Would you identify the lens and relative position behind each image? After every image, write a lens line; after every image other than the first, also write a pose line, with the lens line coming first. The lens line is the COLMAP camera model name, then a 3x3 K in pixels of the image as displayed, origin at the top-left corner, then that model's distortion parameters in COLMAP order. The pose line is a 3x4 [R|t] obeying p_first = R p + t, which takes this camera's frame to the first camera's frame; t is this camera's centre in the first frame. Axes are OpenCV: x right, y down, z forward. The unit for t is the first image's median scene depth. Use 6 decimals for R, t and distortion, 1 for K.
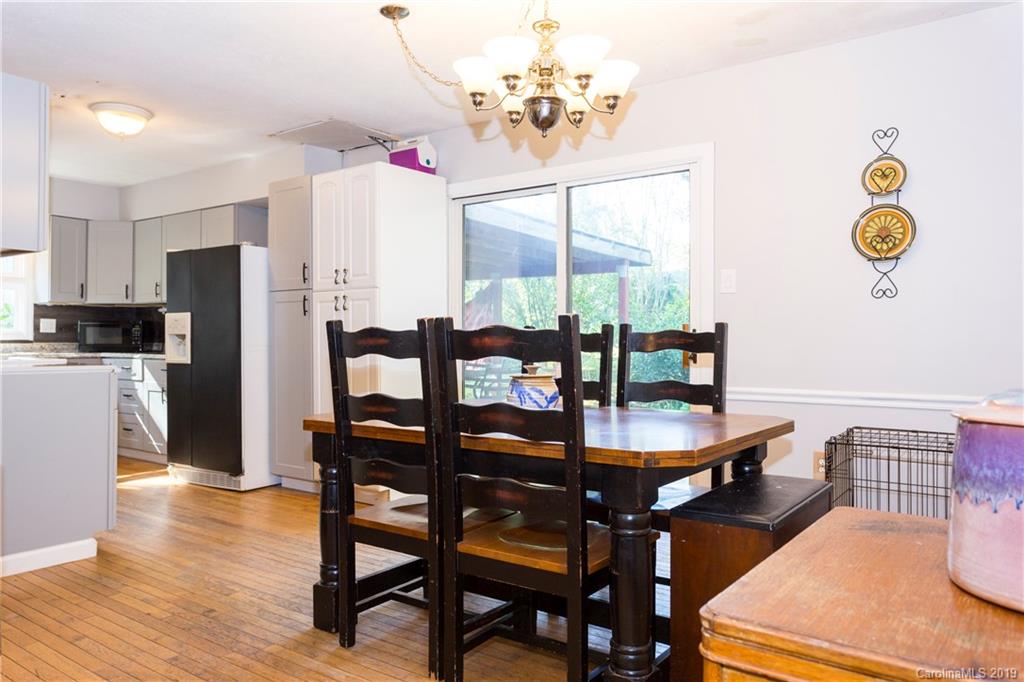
lens RADIAL K [[740.5, 0, 512.0], [0, 740.5, 341.0], [0, 0, 1]] dist [0.027634, -0.002303]
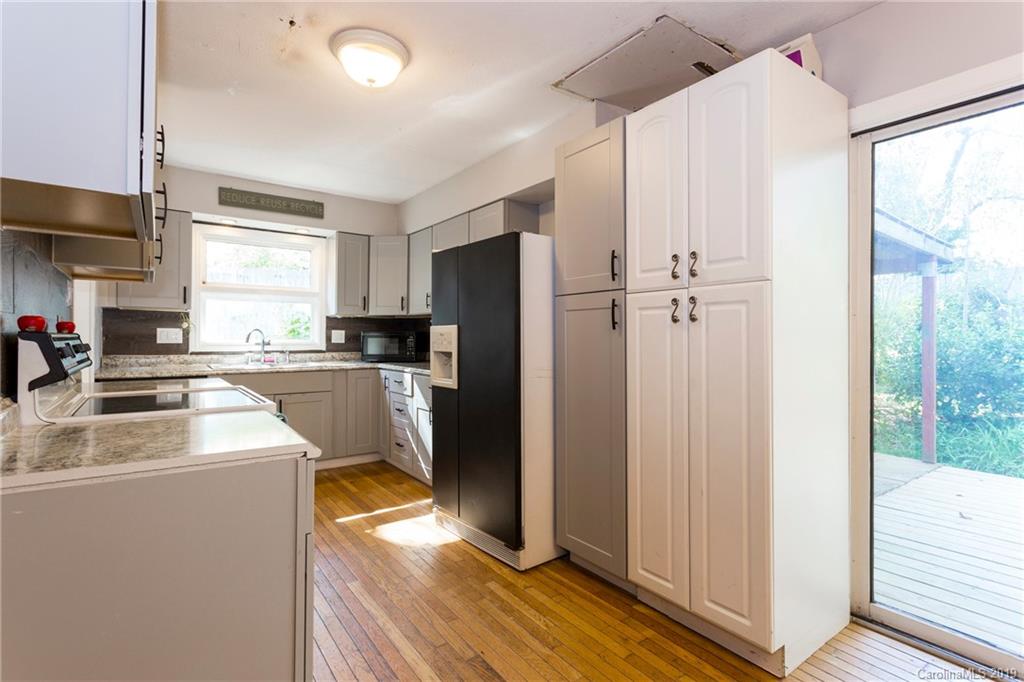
lens RADIAL K [[499.9, 0, 512.0], [0, 499.9, 341.0], [0, 0, 1]] dist [-0.000990, 0.000235]
pose [[0.953284, 0.003271, -0.302058, -0.182638], [-0.001338, 0.999977, 0.006605, -0.021337], [0.302073, -0.005892, 0.953267, 0.432484]]
